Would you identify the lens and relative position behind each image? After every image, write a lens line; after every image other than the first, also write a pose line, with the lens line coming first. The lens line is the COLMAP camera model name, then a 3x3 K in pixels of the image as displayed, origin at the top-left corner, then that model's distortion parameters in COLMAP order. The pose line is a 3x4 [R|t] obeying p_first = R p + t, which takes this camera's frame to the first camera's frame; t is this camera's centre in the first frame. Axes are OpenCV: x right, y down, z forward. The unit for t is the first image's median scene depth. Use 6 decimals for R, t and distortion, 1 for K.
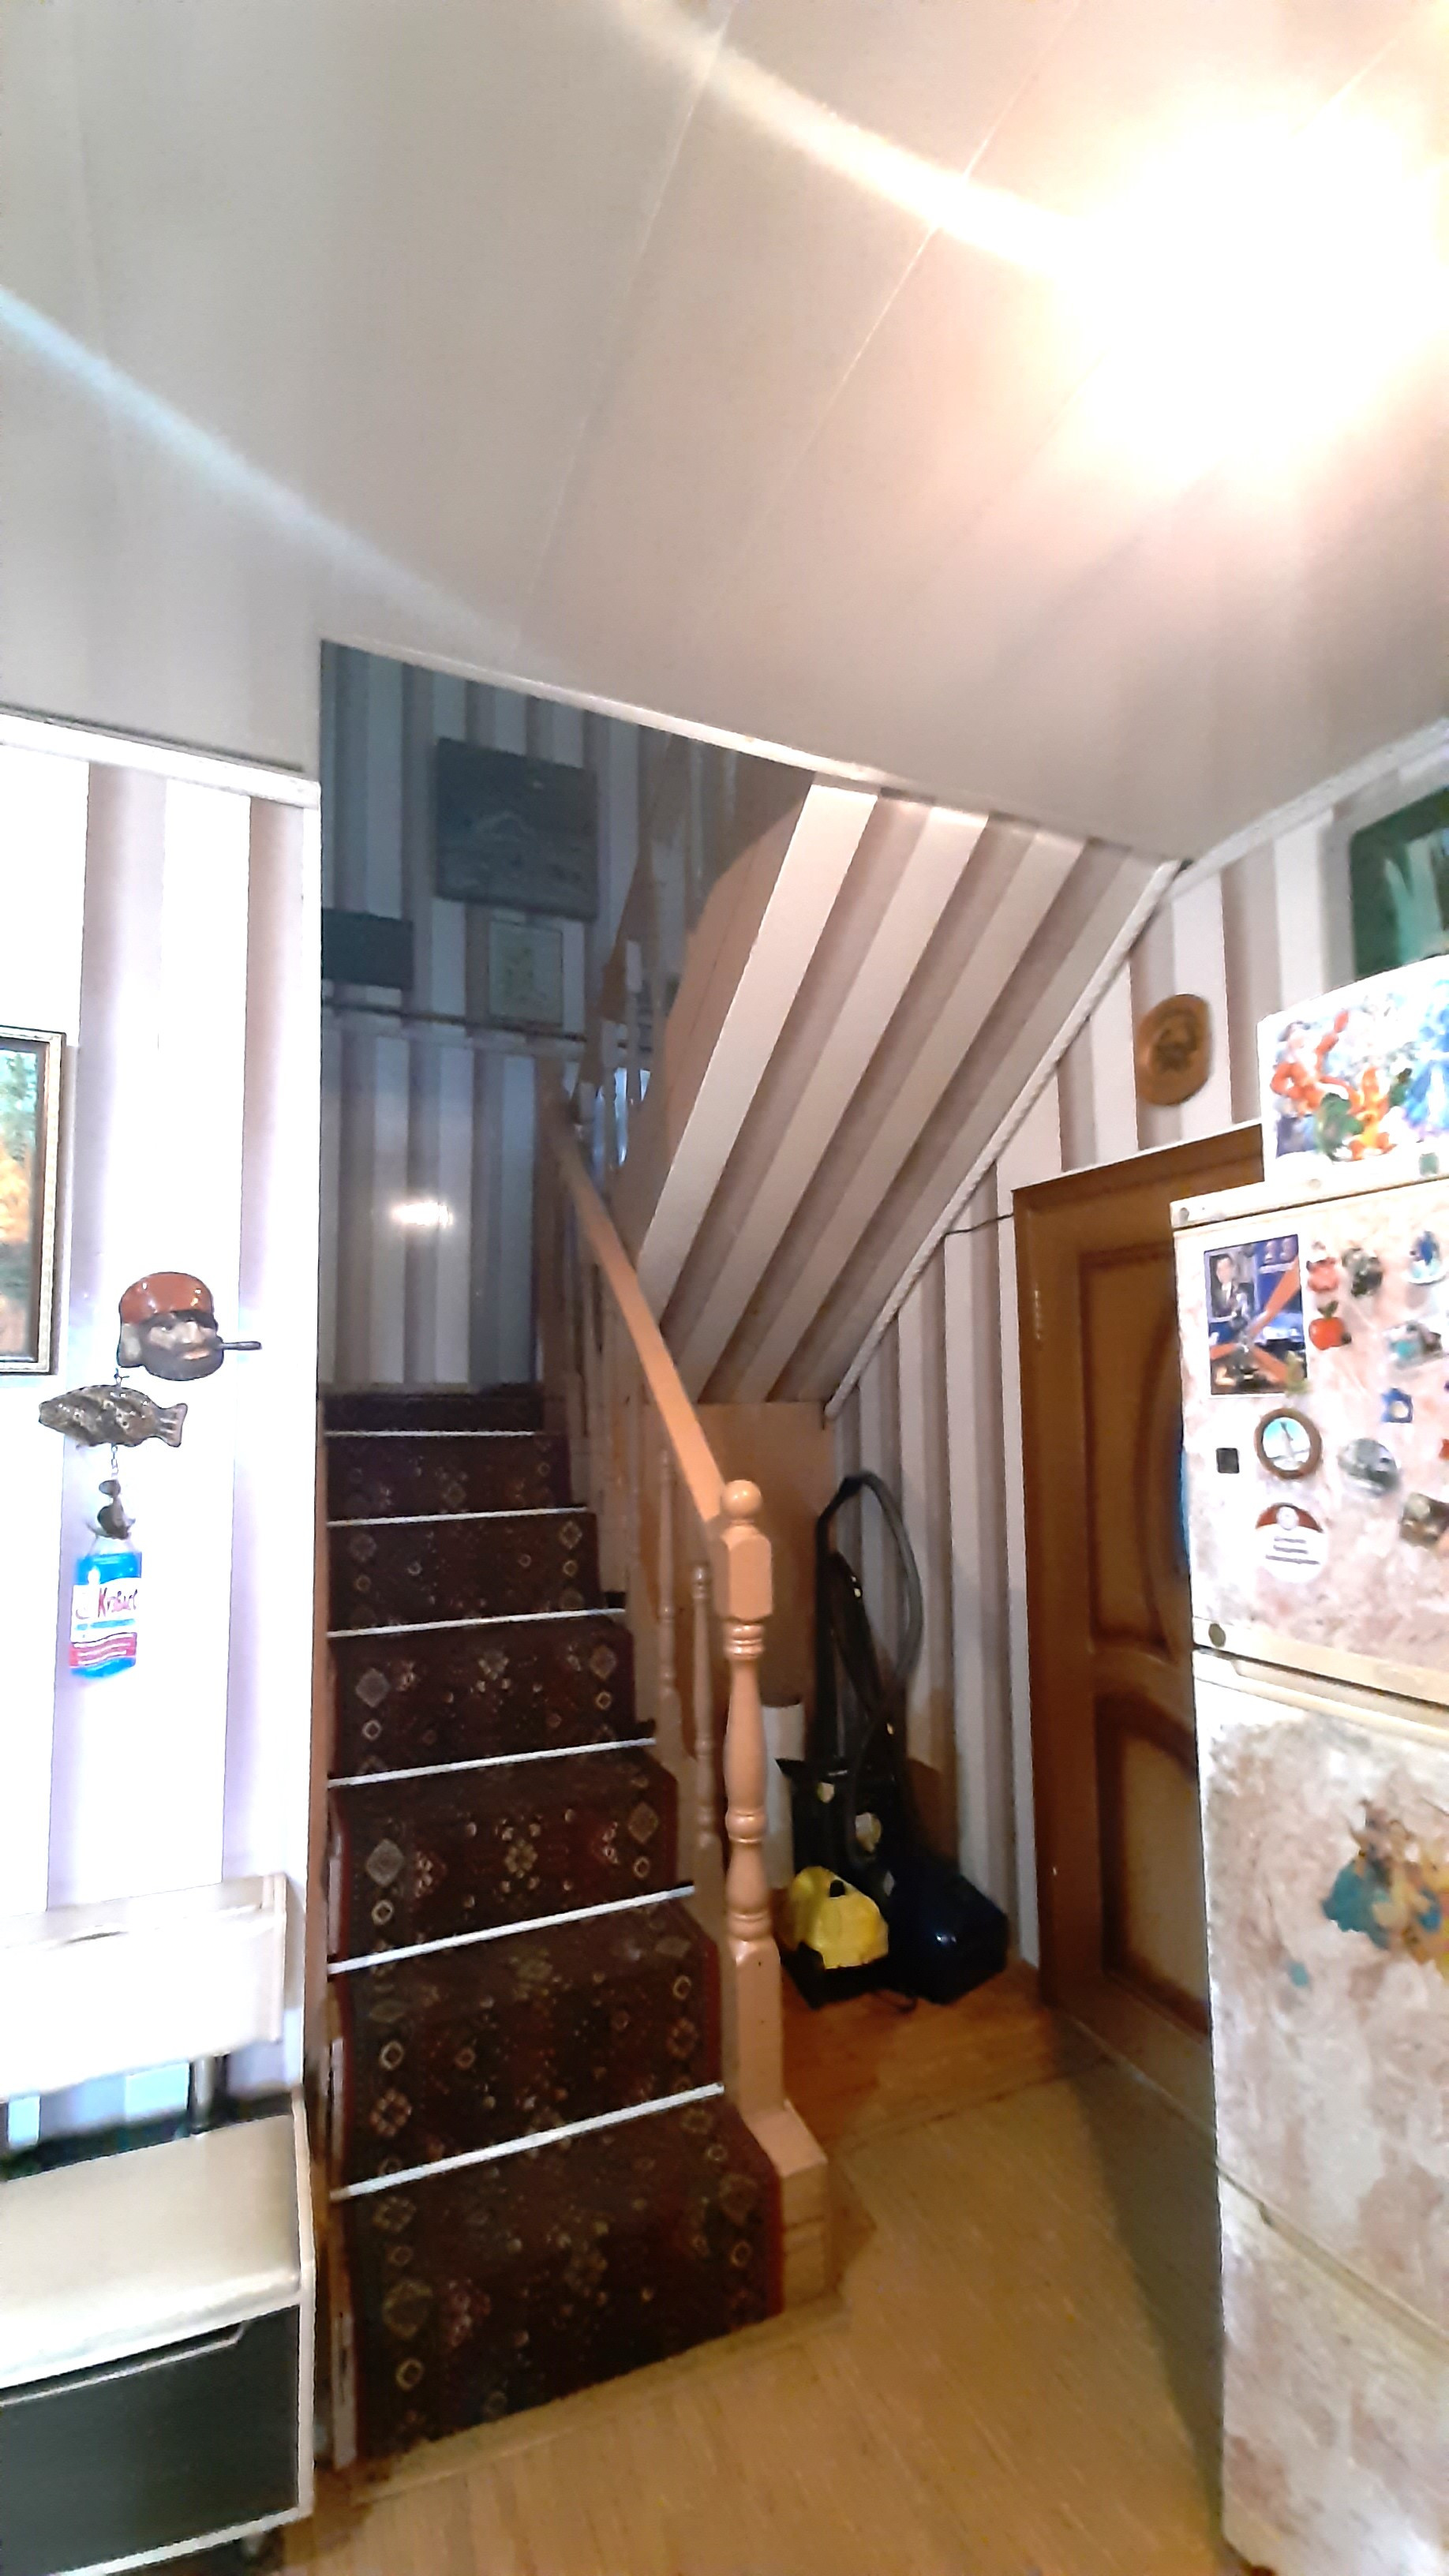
lens RADIAL K [[1019.4, 0, 694.5], [0, 1019.4, 1342.5], [0, 0, 1]] dist [0.001389, -0.002811]
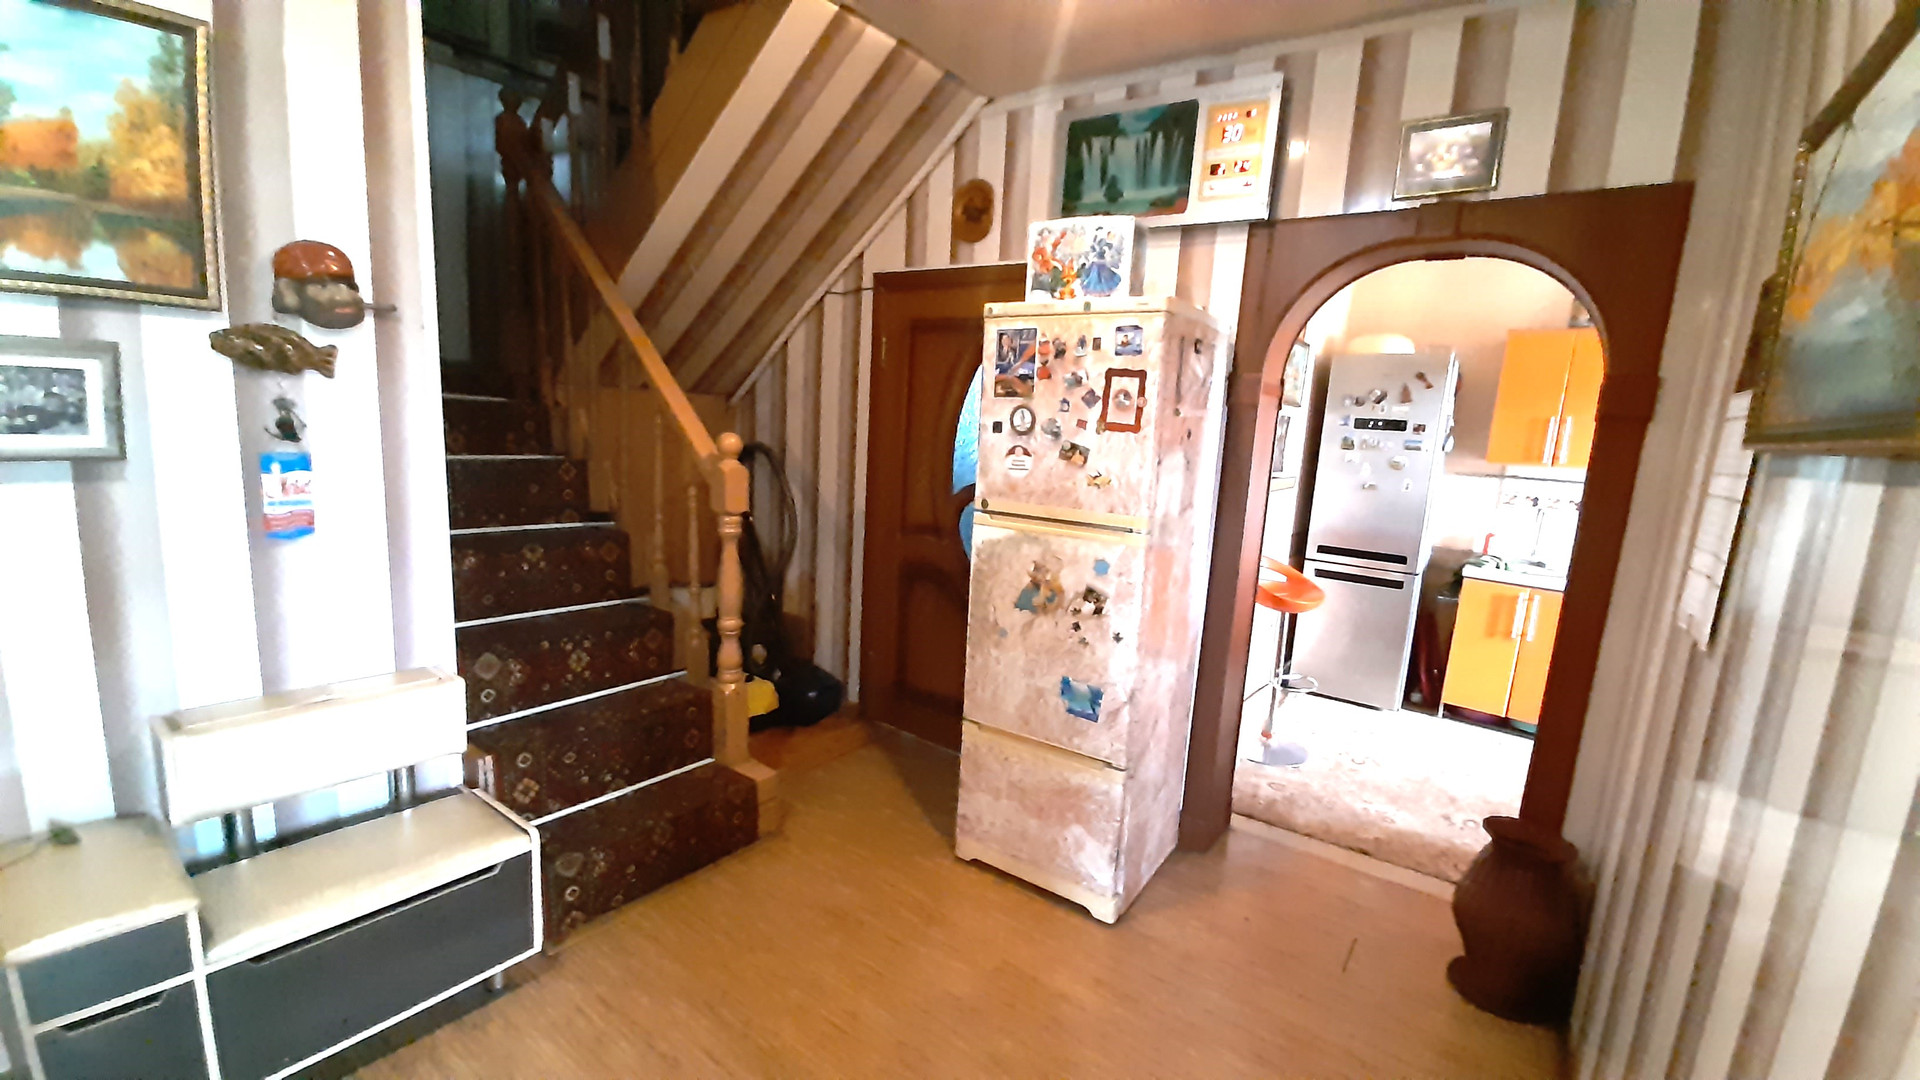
lens RADIAL K [[759.8, 0, 969.5], [0, 759.8, 549.7], [0, 0, 1]] dist [0.001389, -0.002811]
pose [[0.861051, -0.017481, 0.508217, -0.291346], [-0.100605, 0.973799, 0.203946, 0.032012], [-0.498467, -0.226737, 0.836732, -0.328299]]
